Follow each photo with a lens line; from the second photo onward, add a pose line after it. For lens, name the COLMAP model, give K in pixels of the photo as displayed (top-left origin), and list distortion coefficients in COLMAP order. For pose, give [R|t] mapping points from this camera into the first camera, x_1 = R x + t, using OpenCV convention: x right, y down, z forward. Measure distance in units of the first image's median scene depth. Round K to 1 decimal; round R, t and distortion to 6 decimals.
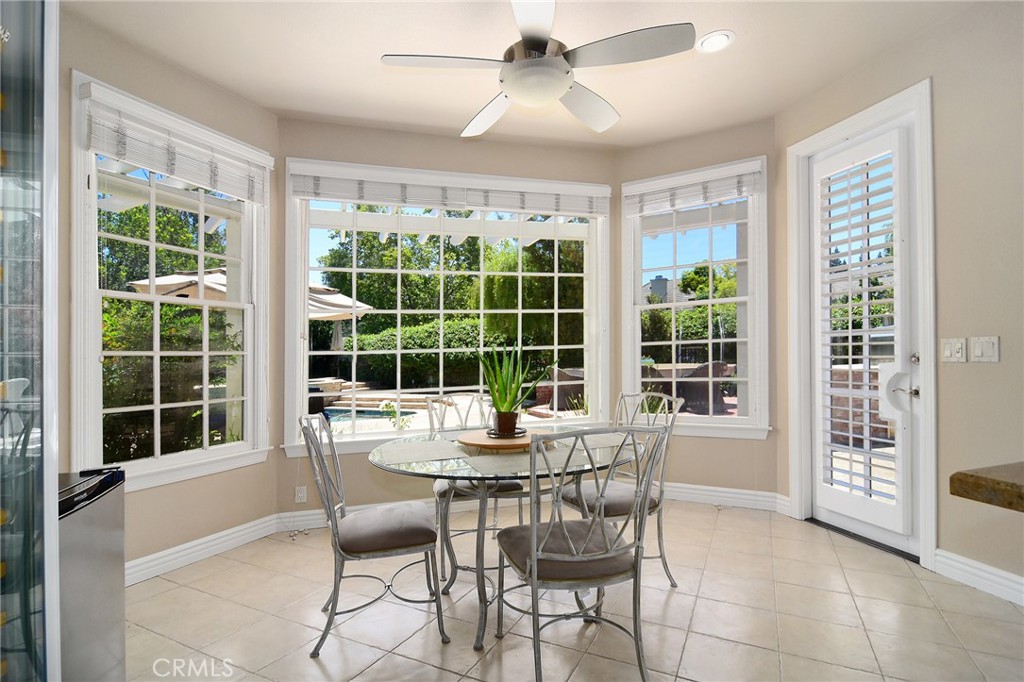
lens RADIAL K [[501.5, 0, 512.0], [0, 501.5, 341.0], [0, 0, 1]] dist [-0.000514, -0.000278]
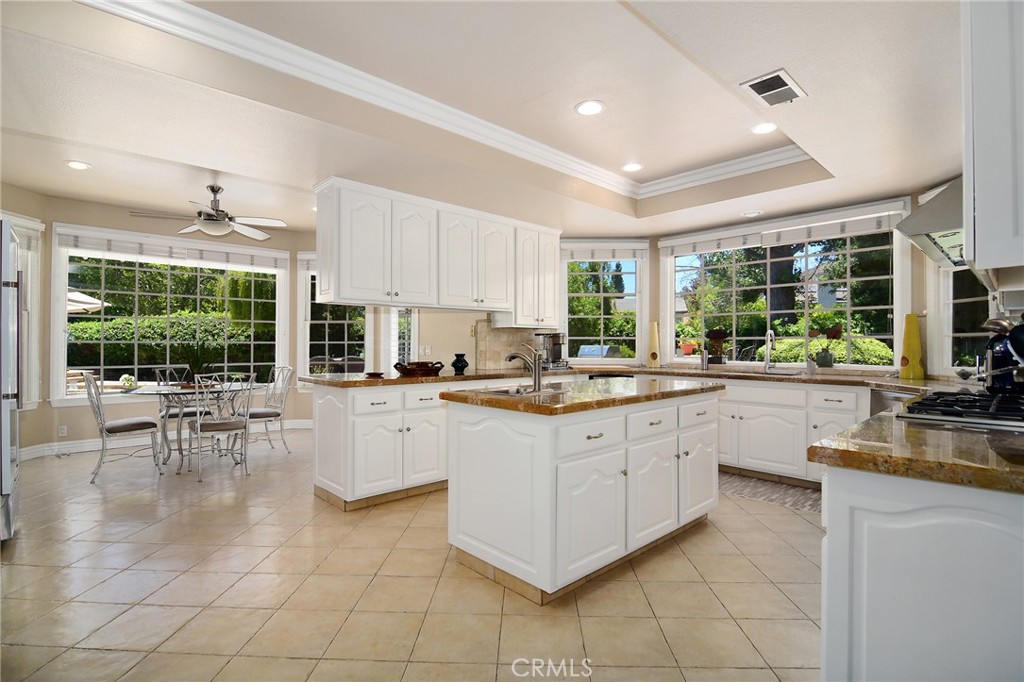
lens RADIAL K [[478.1, 0, 515.9], [0, 478.1, 347.8], [0, 0, 1]] dist [-0.000968, -0.000277]
pose [[0.898909, 0.024977, 0.437422, 0.182852], [-0.036336, 0.999184, 0.017618, -0.034187], [-0.436625, -0.031731, 0.899084, -0.846964]]
